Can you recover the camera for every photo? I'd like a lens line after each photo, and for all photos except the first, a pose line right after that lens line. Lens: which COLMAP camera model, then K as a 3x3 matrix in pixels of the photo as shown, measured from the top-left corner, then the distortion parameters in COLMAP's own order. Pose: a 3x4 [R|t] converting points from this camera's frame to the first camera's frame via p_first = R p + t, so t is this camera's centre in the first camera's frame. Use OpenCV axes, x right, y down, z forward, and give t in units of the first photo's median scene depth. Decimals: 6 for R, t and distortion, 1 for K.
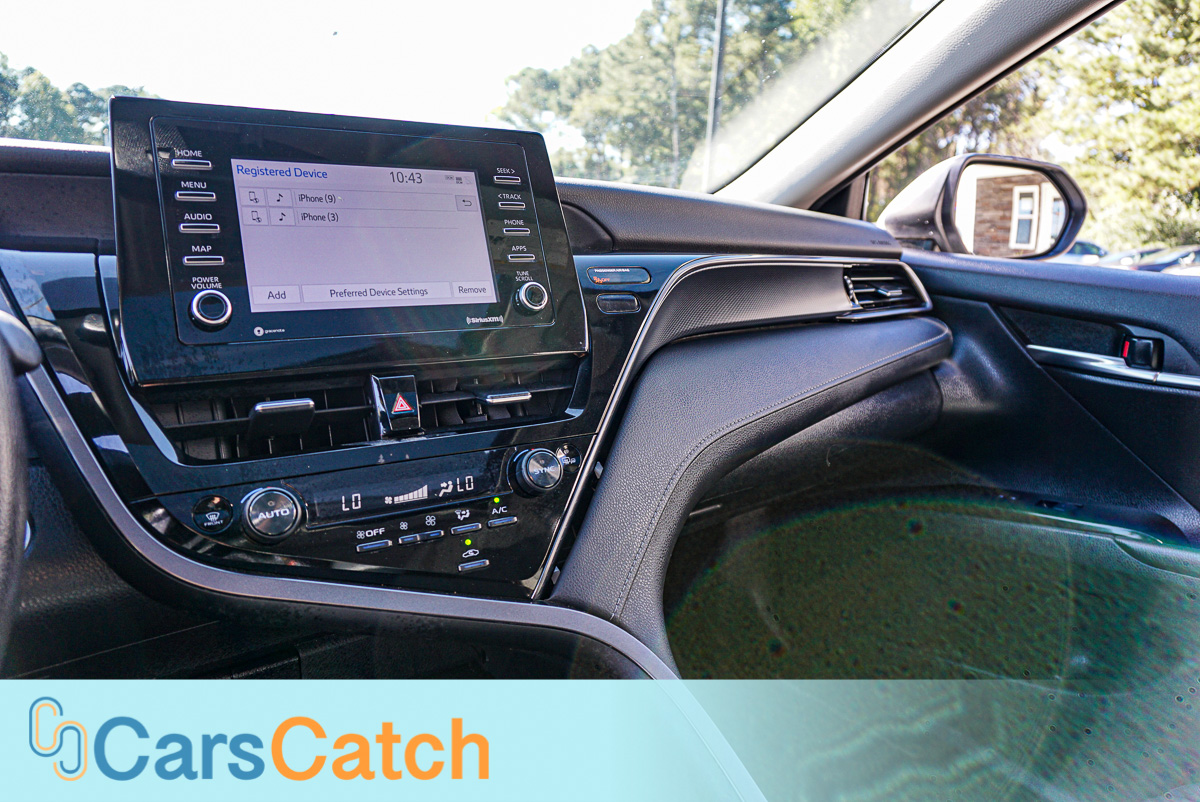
lens RADIAL K [[827.7, 0, 593.2], [0, 827.7, 398.4], [0, 0, 1]] dist [-0.036124, 0.034733]
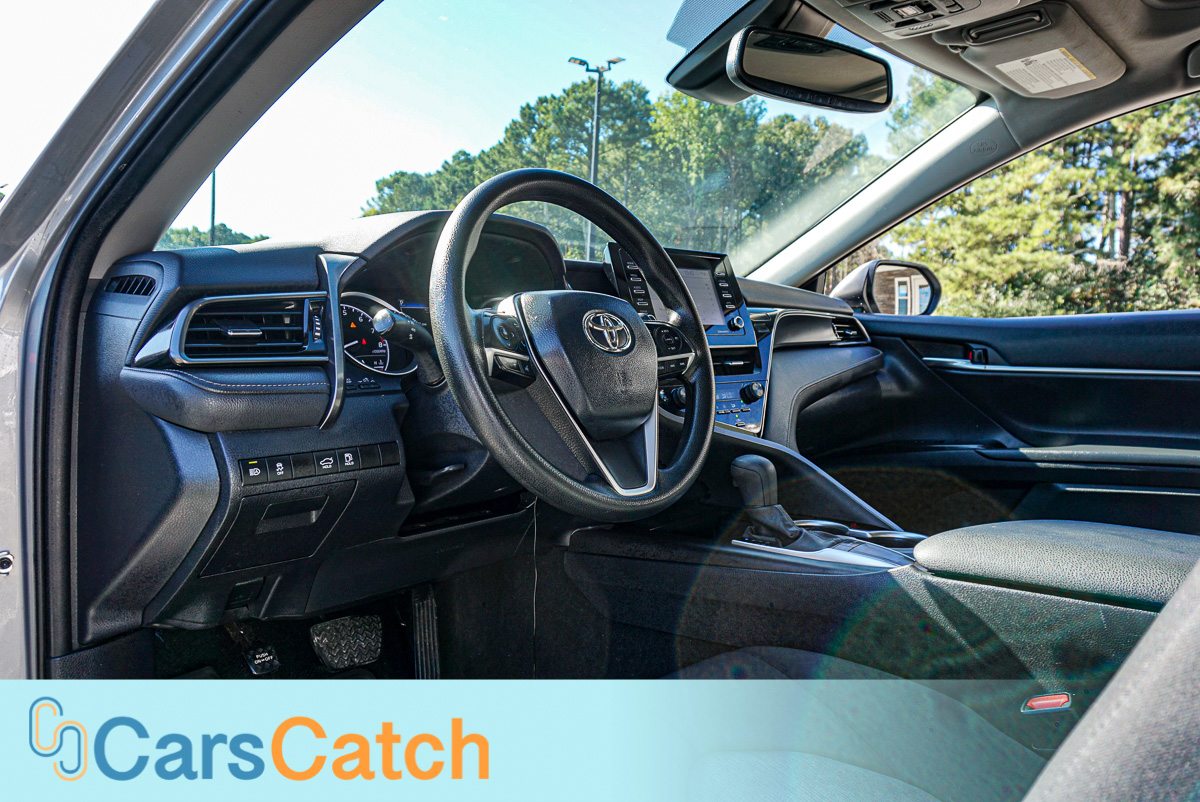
lens RADIAL K [[827.7, 0, 596.6], [0, 827.7, 391.7], [0, 0, 1]] dist [-0.036124, 0.034733]
pose [[0.988213, -0.032852, 0.149521, -0.477876], [0.051221, 0.991365, -0.120711, 0.192668], [-0.144264, 0.126947, 0.981363, -0.712760]]
